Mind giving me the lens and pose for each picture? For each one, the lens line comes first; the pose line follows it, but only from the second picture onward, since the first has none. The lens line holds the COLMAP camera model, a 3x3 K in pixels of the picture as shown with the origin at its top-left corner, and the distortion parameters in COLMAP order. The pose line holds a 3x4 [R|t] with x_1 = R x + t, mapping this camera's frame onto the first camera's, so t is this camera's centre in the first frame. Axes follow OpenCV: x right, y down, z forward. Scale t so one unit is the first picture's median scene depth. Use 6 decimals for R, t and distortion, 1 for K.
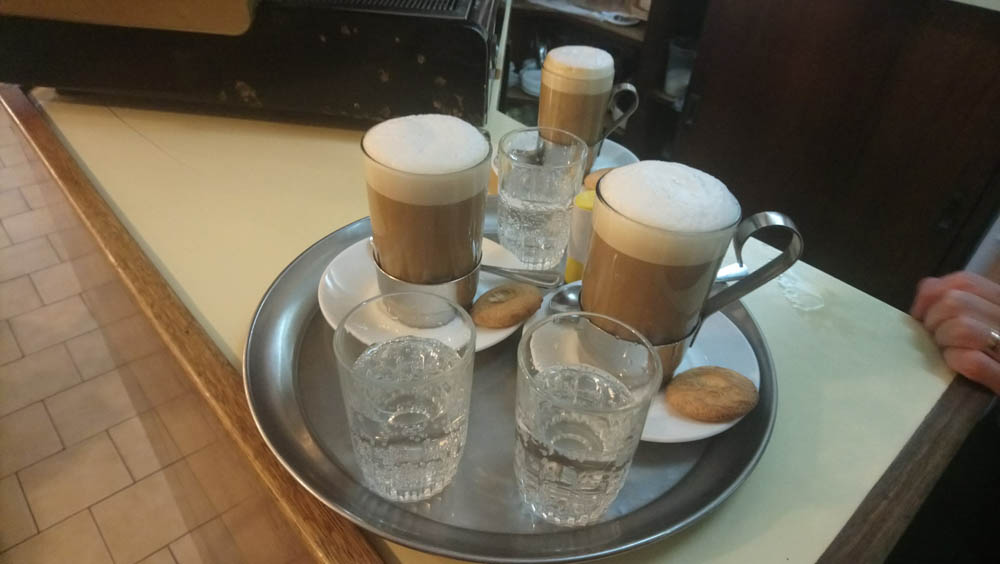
lens RADIAL K [[634.3, 0, 498.1], [0, 634.3, 294.7], [0, 0, 1]] dist [0.064420, -0.065050]
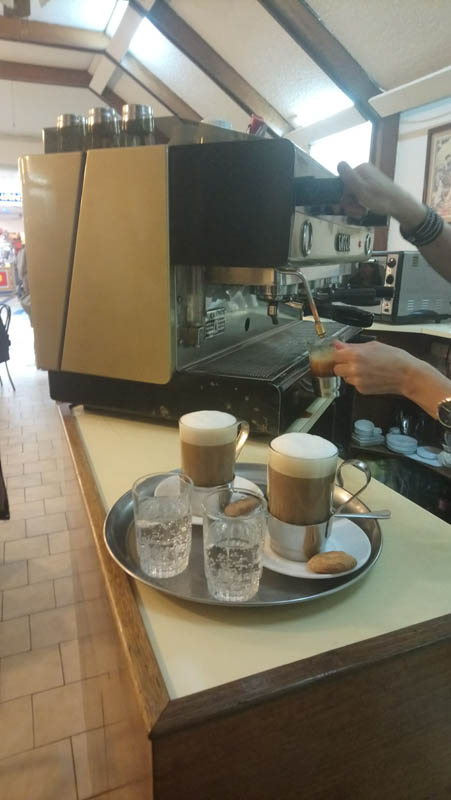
lens RADIAL K [[512.7, 0, 222.5], [0, 512.7, 400.3], [0, 0, 1]] dist [0.154503, -0.237274]
pose [[0.934961, 0.039821, -0.352509, 0.139050], [-0.179300, 0.910461, -0.372709, 0.087708], [0.306104, 0.411673, 0.858386, -0.133329]]
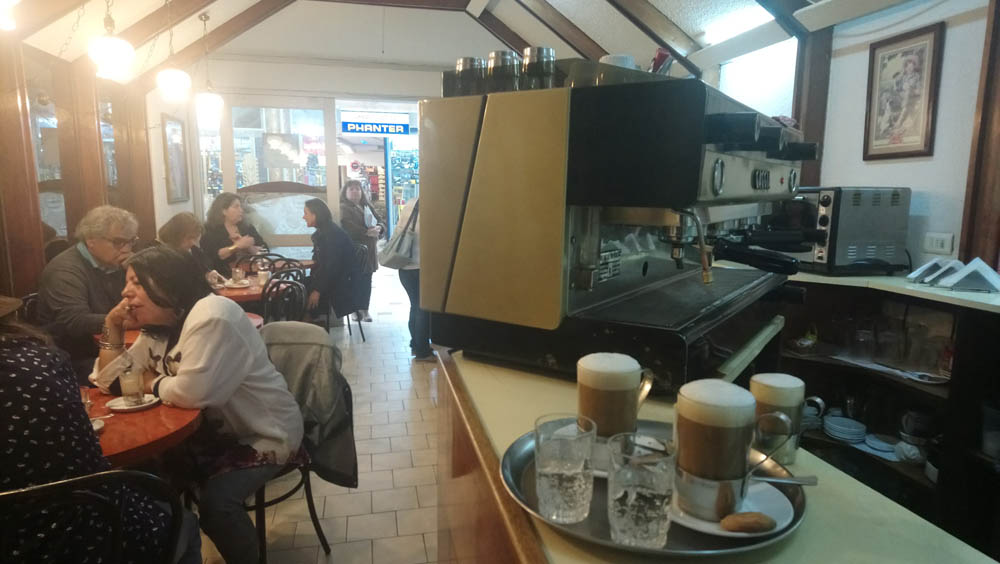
lens RADIAL K [[640.9, 0, 495.2], [0, 640.9, 282.3], [0, 0, 1]] dist [0.154503, -0.237274]
pose [[0.863964, 0.017857, -0.503237, 0.156142], [-0.278706, 0.849298, -0.448349, 0.145647], [0.419392, 0.527612, 0.738739, -0.214438]]
